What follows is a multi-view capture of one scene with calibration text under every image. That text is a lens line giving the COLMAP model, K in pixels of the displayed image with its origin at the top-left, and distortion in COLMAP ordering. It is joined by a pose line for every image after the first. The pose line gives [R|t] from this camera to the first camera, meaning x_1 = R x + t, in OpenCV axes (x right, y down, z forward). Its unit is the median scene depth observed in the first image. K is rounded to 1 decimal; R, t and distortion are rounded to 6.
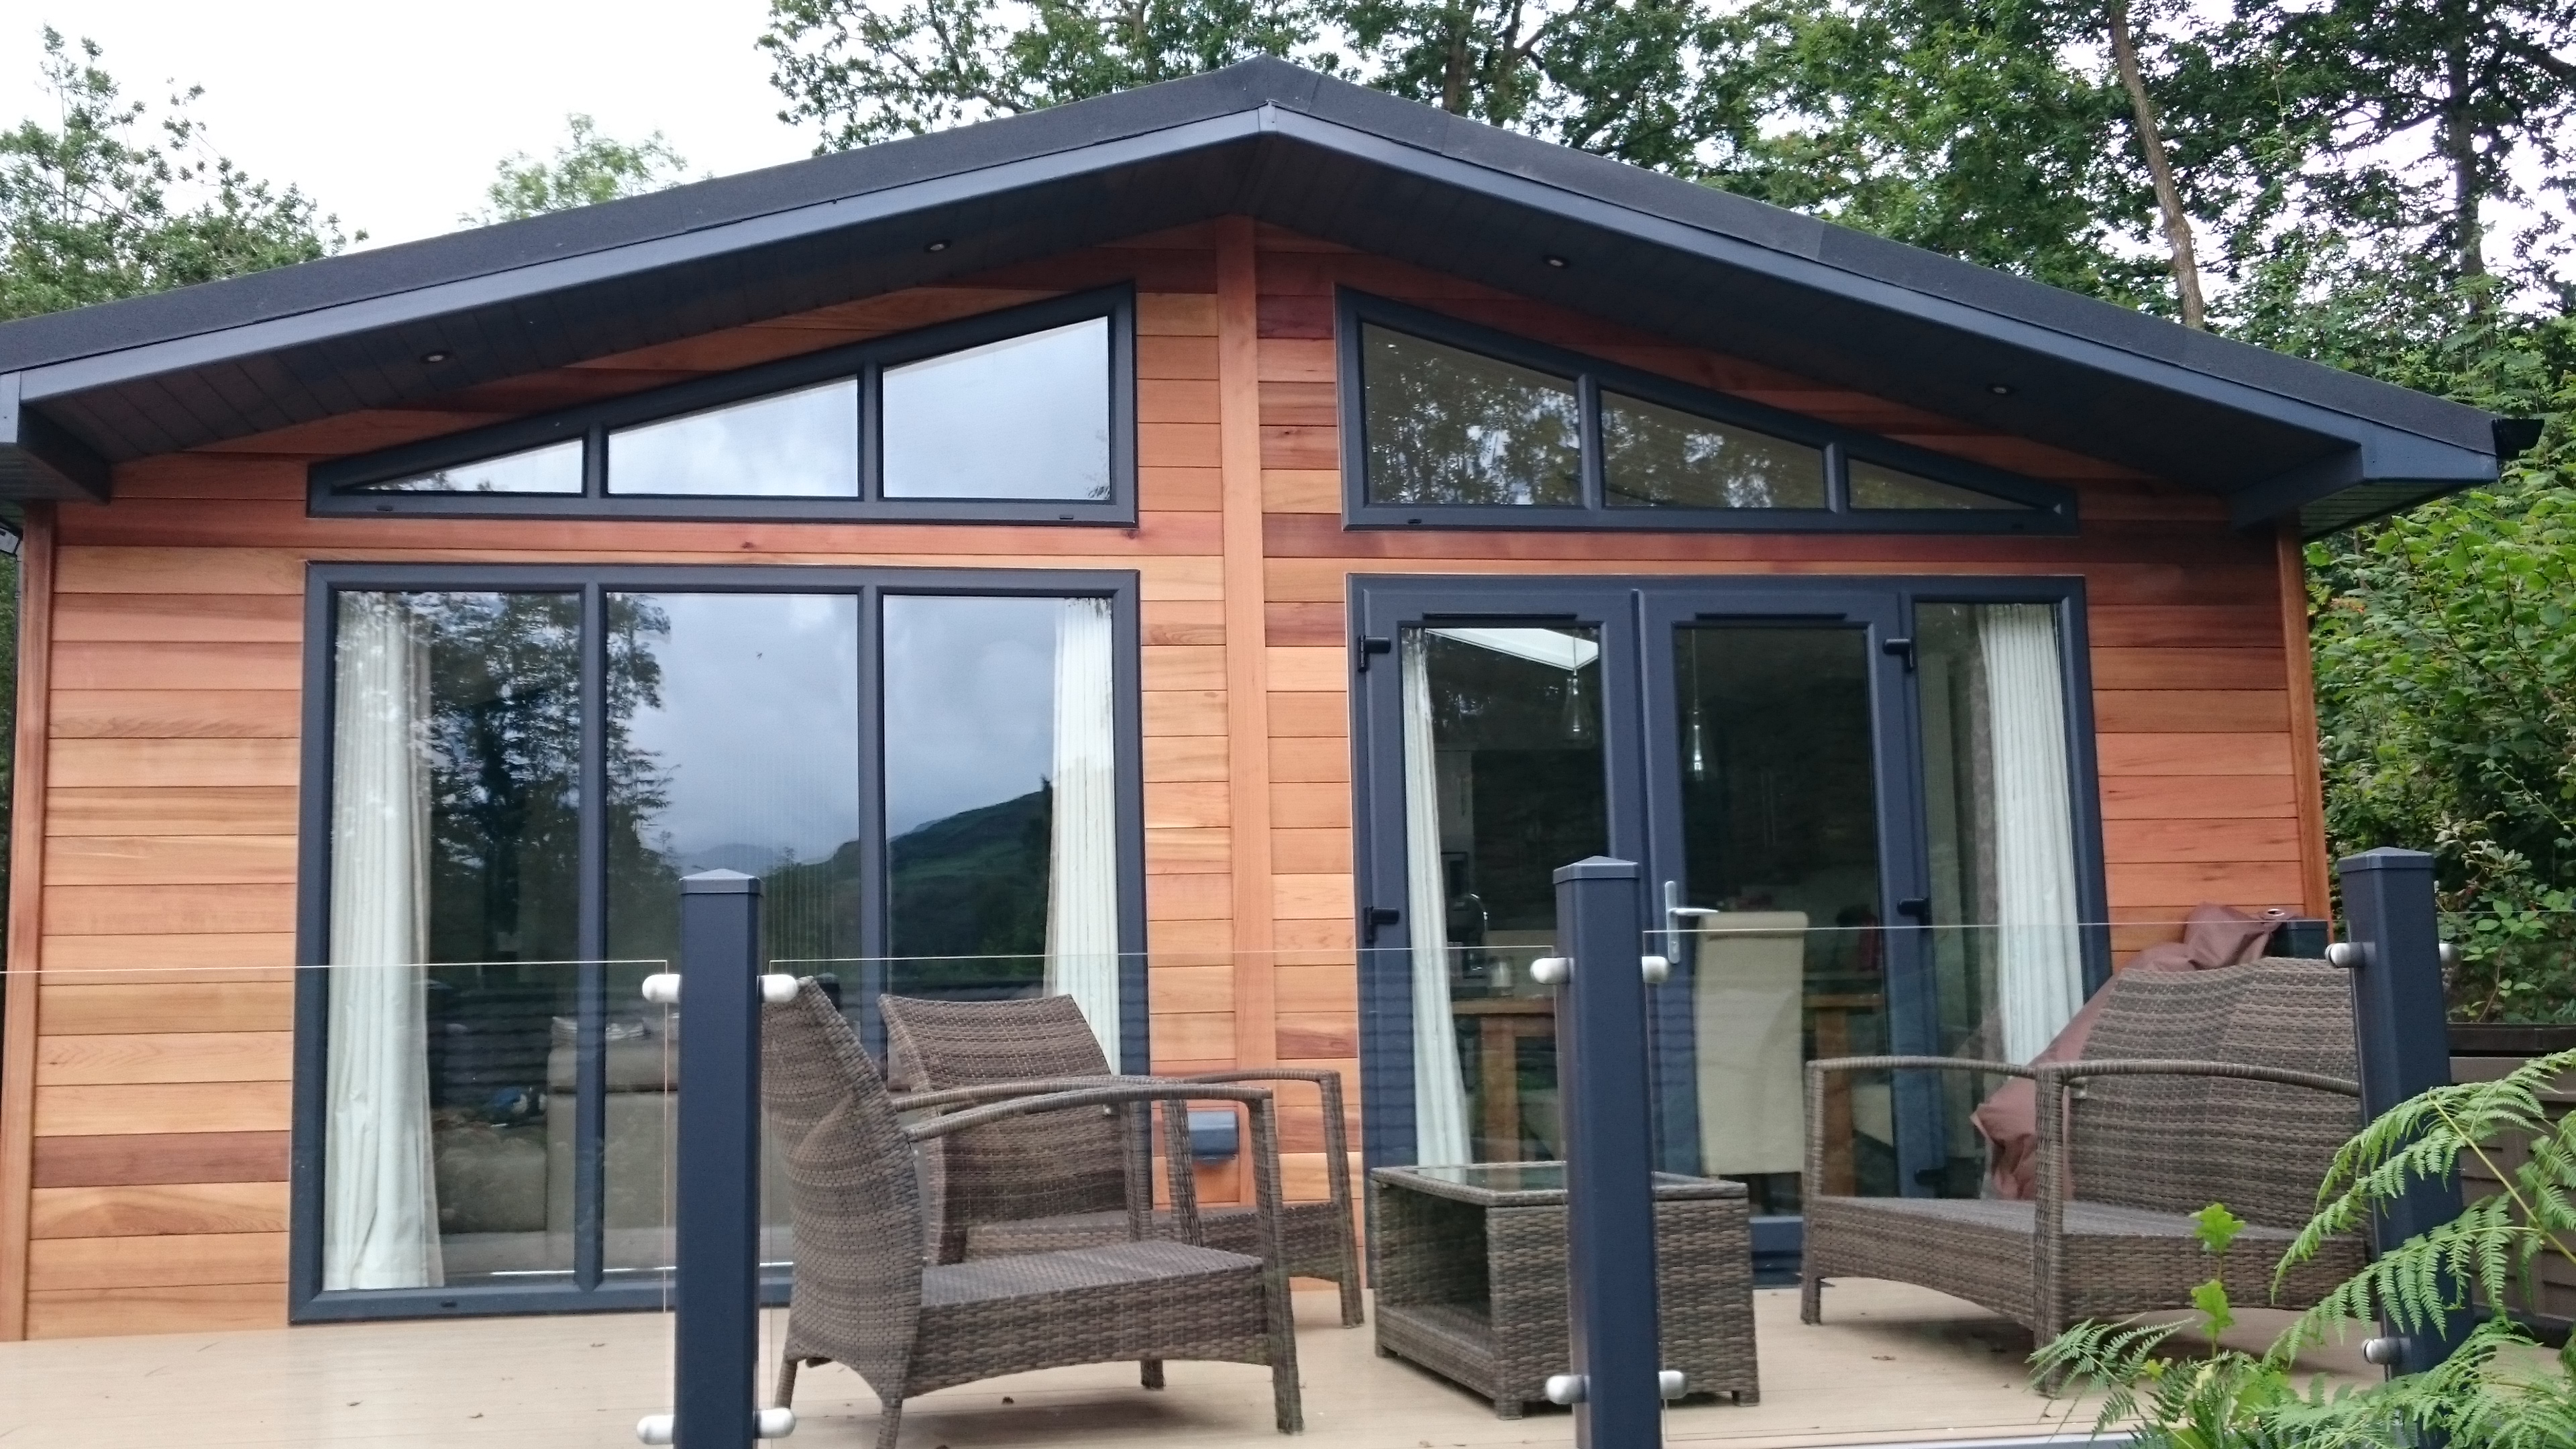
lens RADIAL K [[2448.2, 0, 1266.3], [0, 2448.2, 717.7], [0, 0, 1]] dist [0.016135, 0.000000]
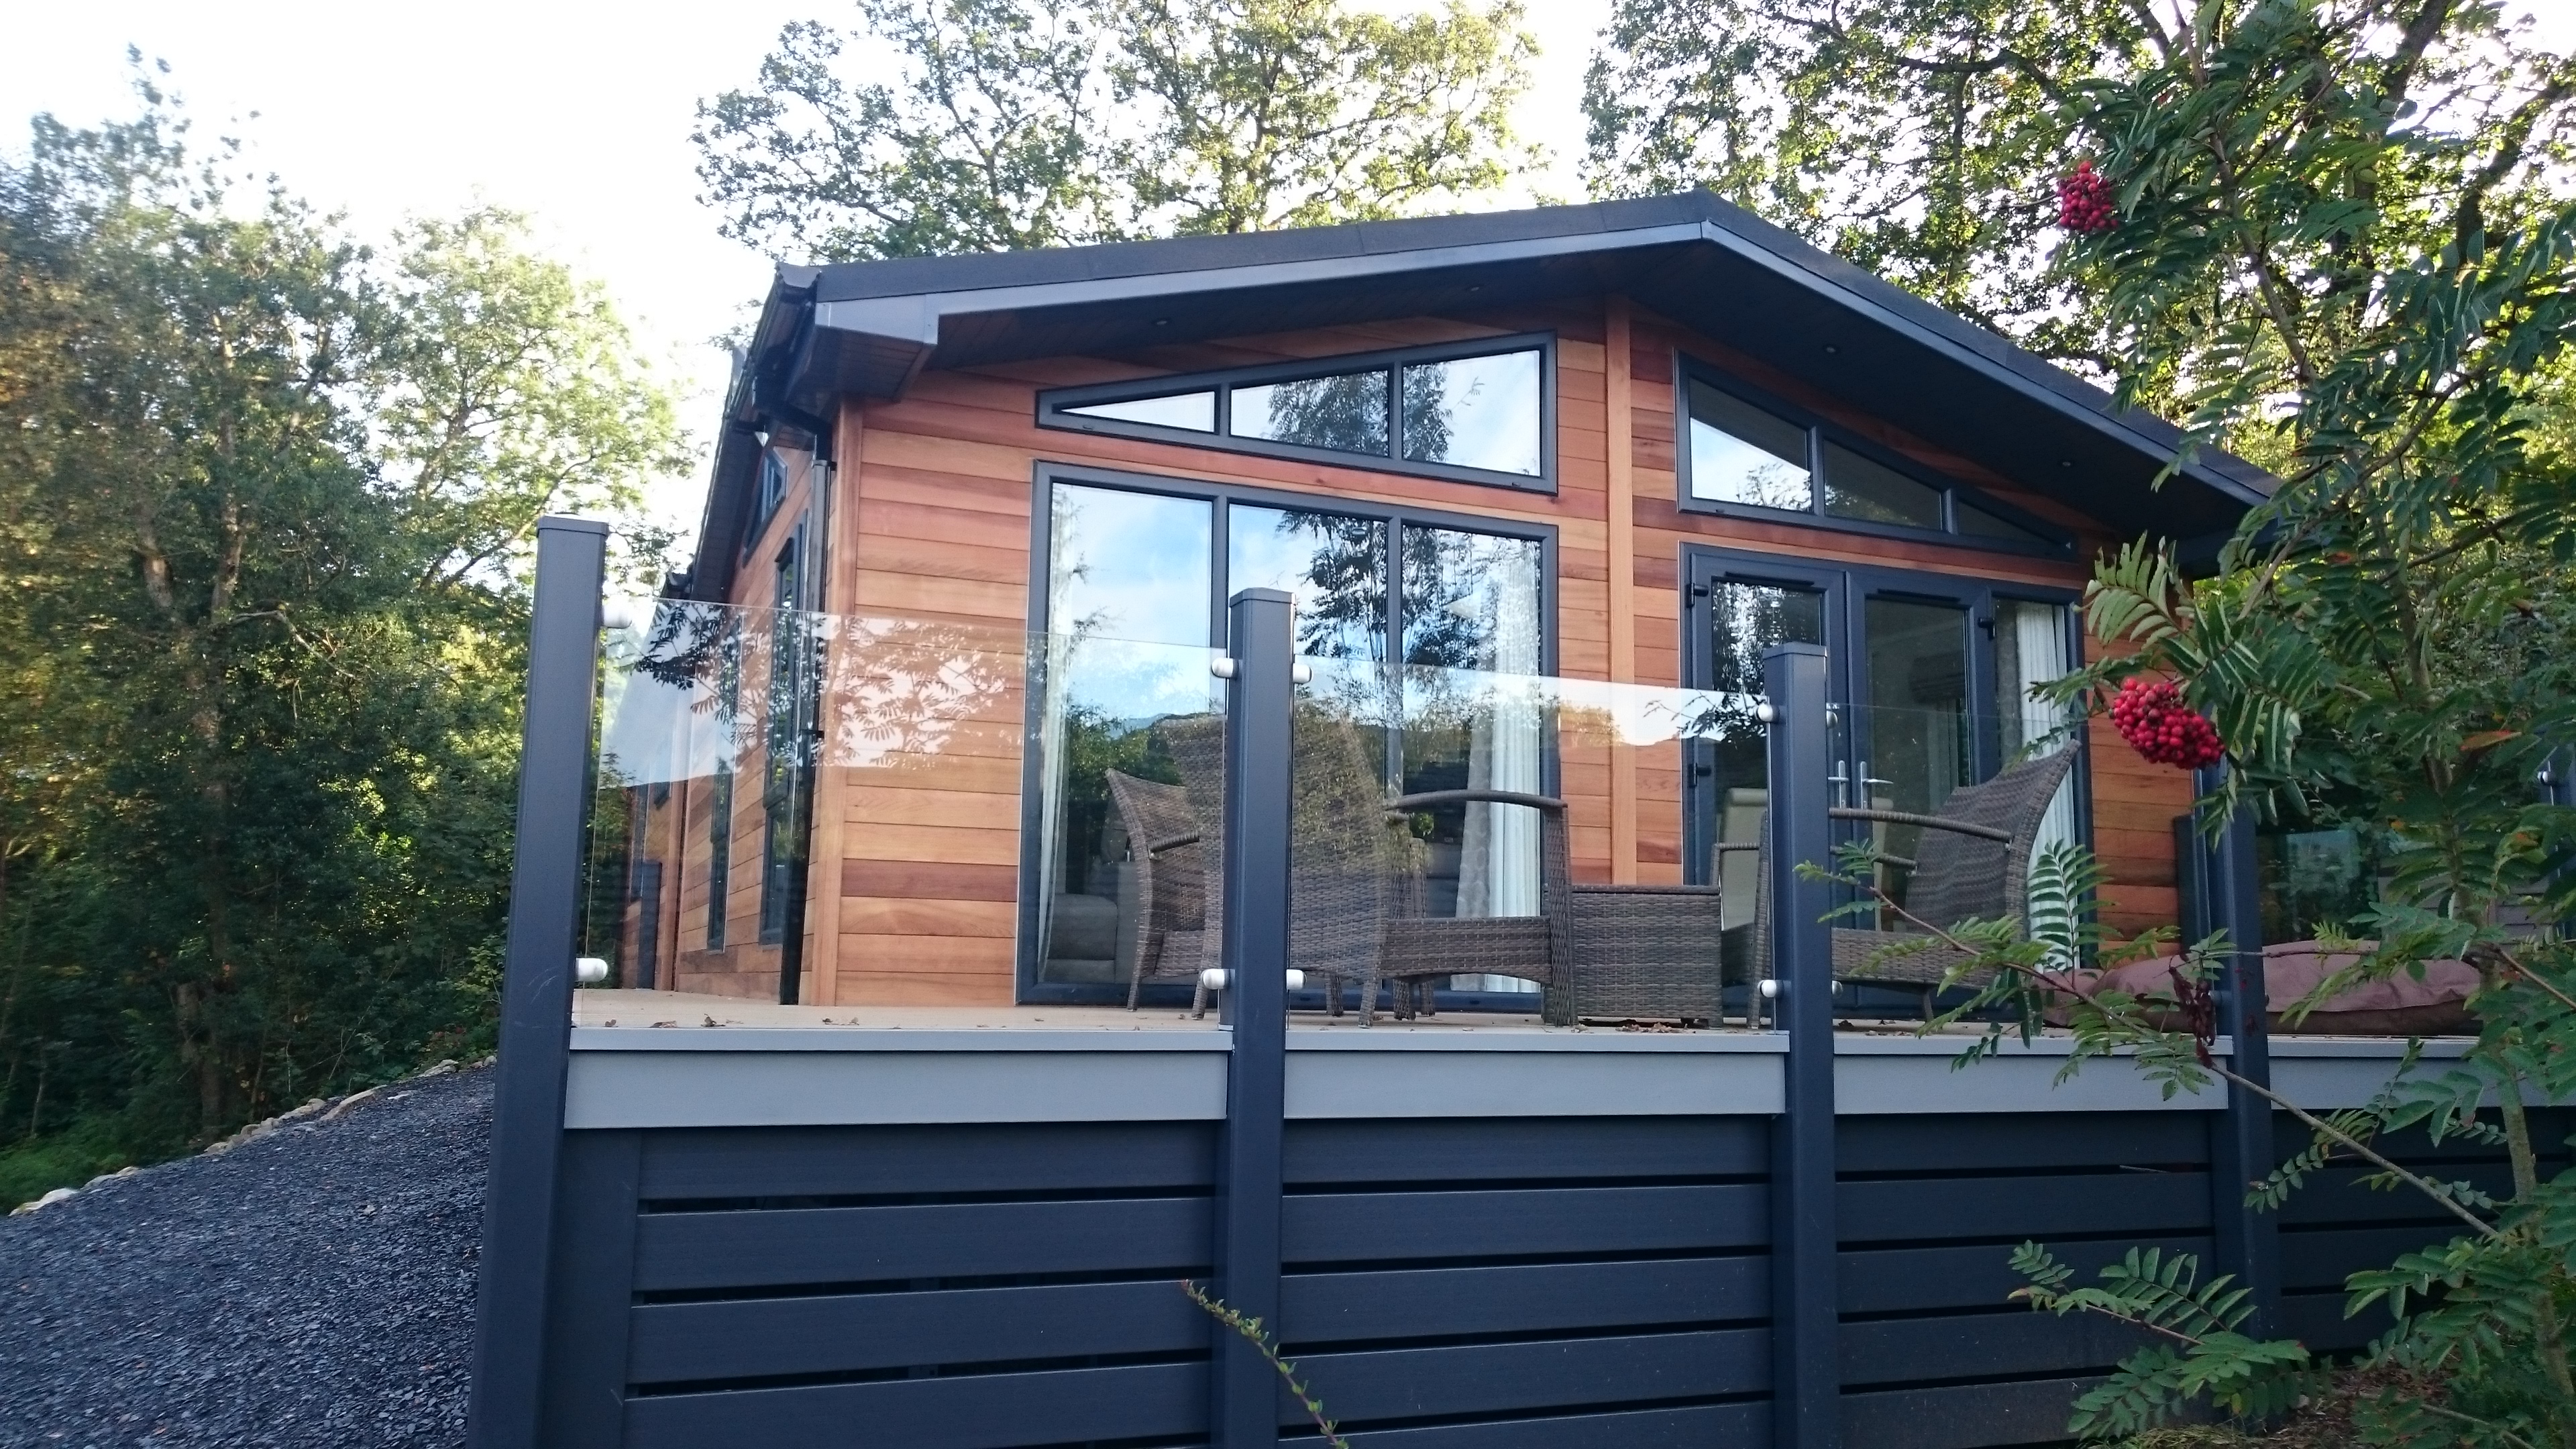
lens RADIAL K [[1872.1, 0, 1297.1], [0, 1872.1, 741.2], [0, 0, 1]] dist [0.008459, -0.006797]
pose [[0.972397, 0.067592, 0.223330, -0.437042], [-0.067921, 0.997671, -0.006215, 0.084427], [-0.223230, -0.009125, 0.974723, -0.057814]]
